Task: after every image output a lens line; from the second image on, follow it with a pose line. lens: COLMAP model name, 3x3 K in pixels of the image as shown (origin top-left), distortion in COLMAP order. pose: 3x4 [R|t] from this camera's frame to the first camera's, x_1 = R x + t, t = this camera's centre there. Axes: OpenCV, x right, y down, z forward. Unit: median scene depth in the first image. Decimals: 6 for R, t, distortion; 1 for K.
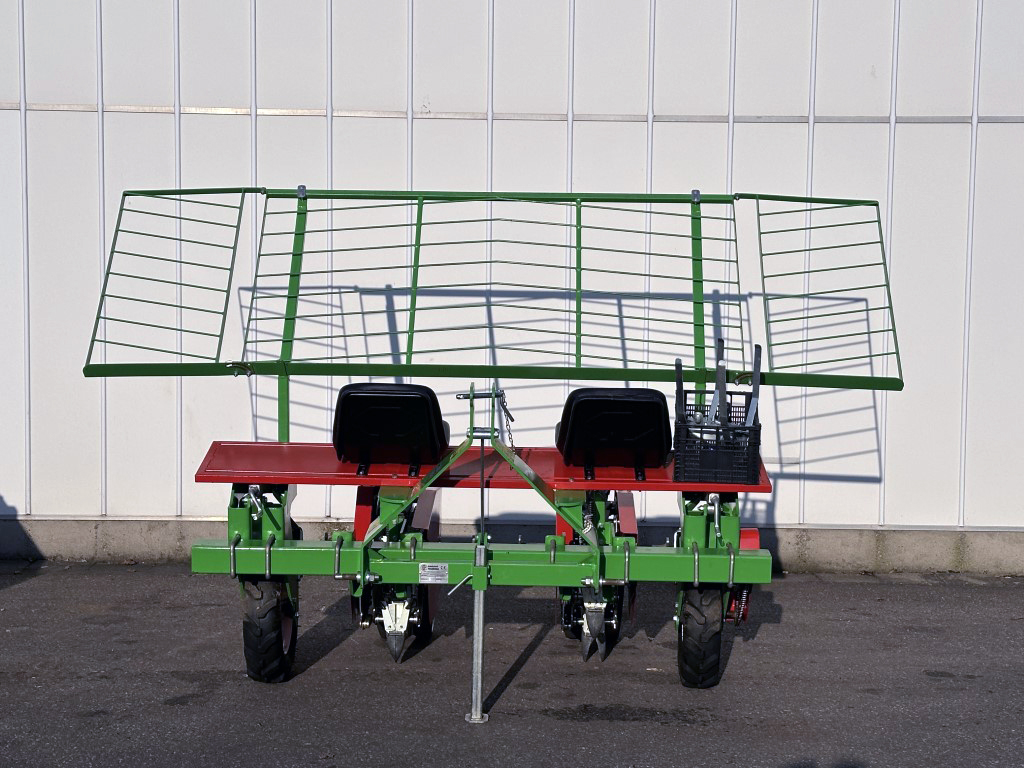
lens RADIAL K [[1867.9, 0, 511.6], [0, 1867.9, 255.1], [0, 0, 1]] dist [0.014666, -0.101815]
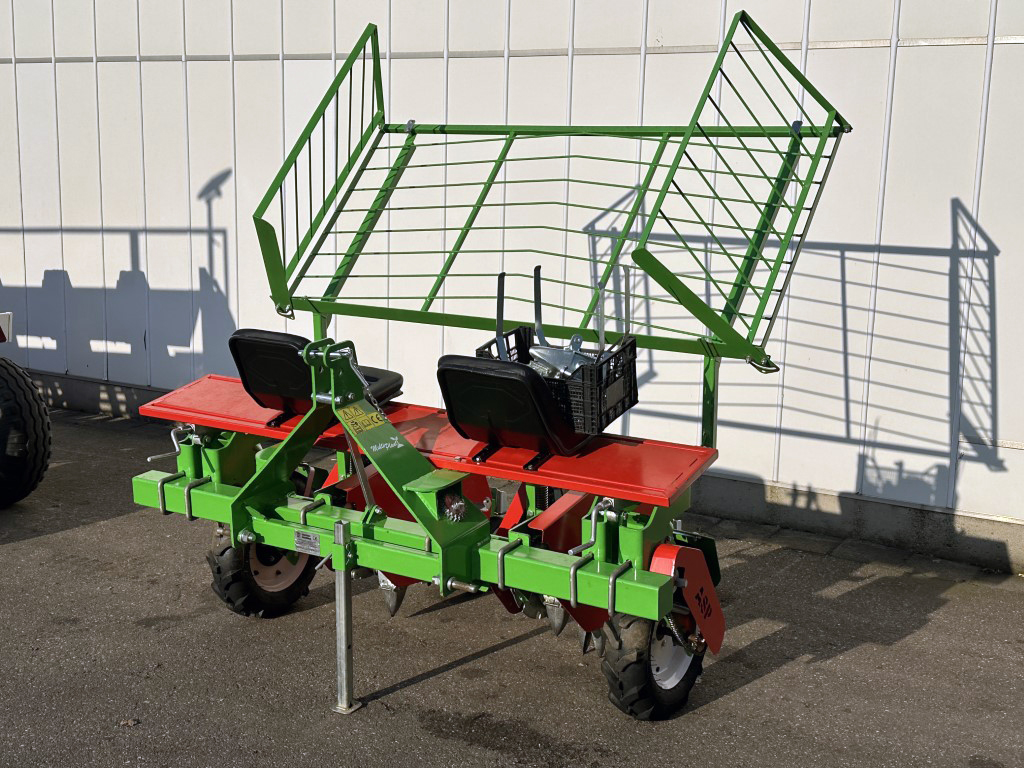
lens RADIAL K [[1312.2, 0, 512.0], [0, 1312.2, 384.0], [0, 0, 1]] dist [0.158256, 0.003382]
pose [[0.862273, 0.095940, -0.497273, 0.293181], [-0.029652, 0.989772, 0.139543, 0.001811], [0.505575, -0.105580, 0.856298, 0.423071]]
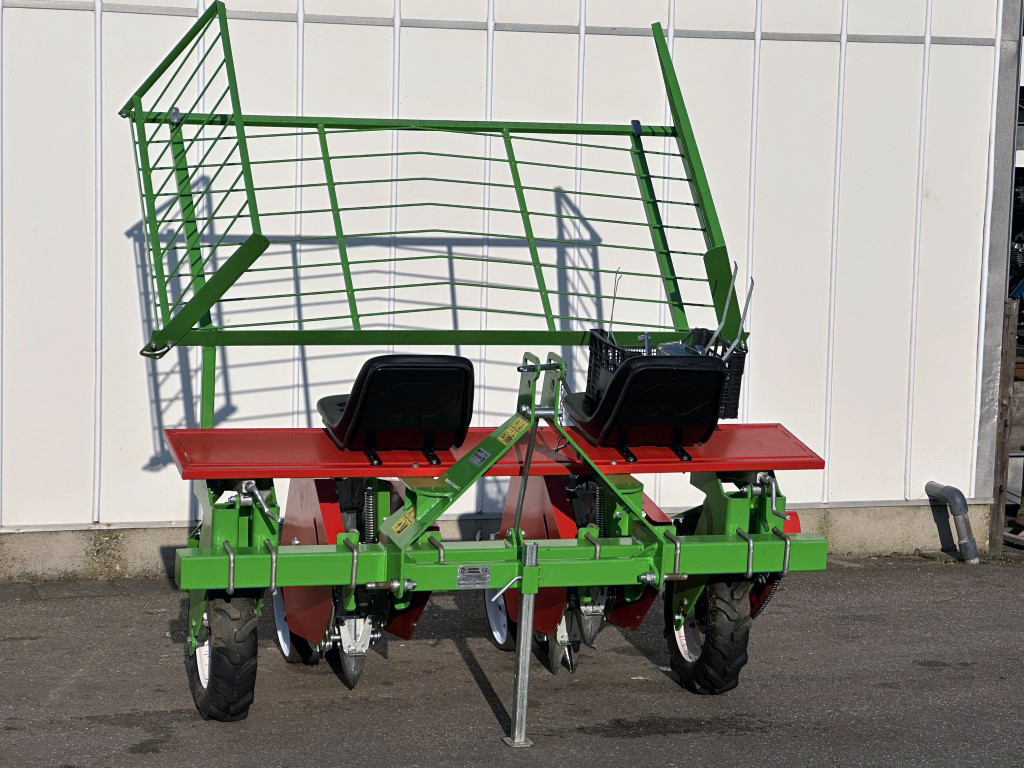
lens RADIAL K [[2331.6, 0, 510.6], [0, 2331.6, 412.7], [0, 0, 1]] dist [-0.455698, 9.061009]
pose [[0.954446, -0.025842, 0.297262, -0.275110], [-0.003242, 0.995285, 0.096935, -0.004340], [-0.298365, -0.093484, 0.949863, 0.005267]]
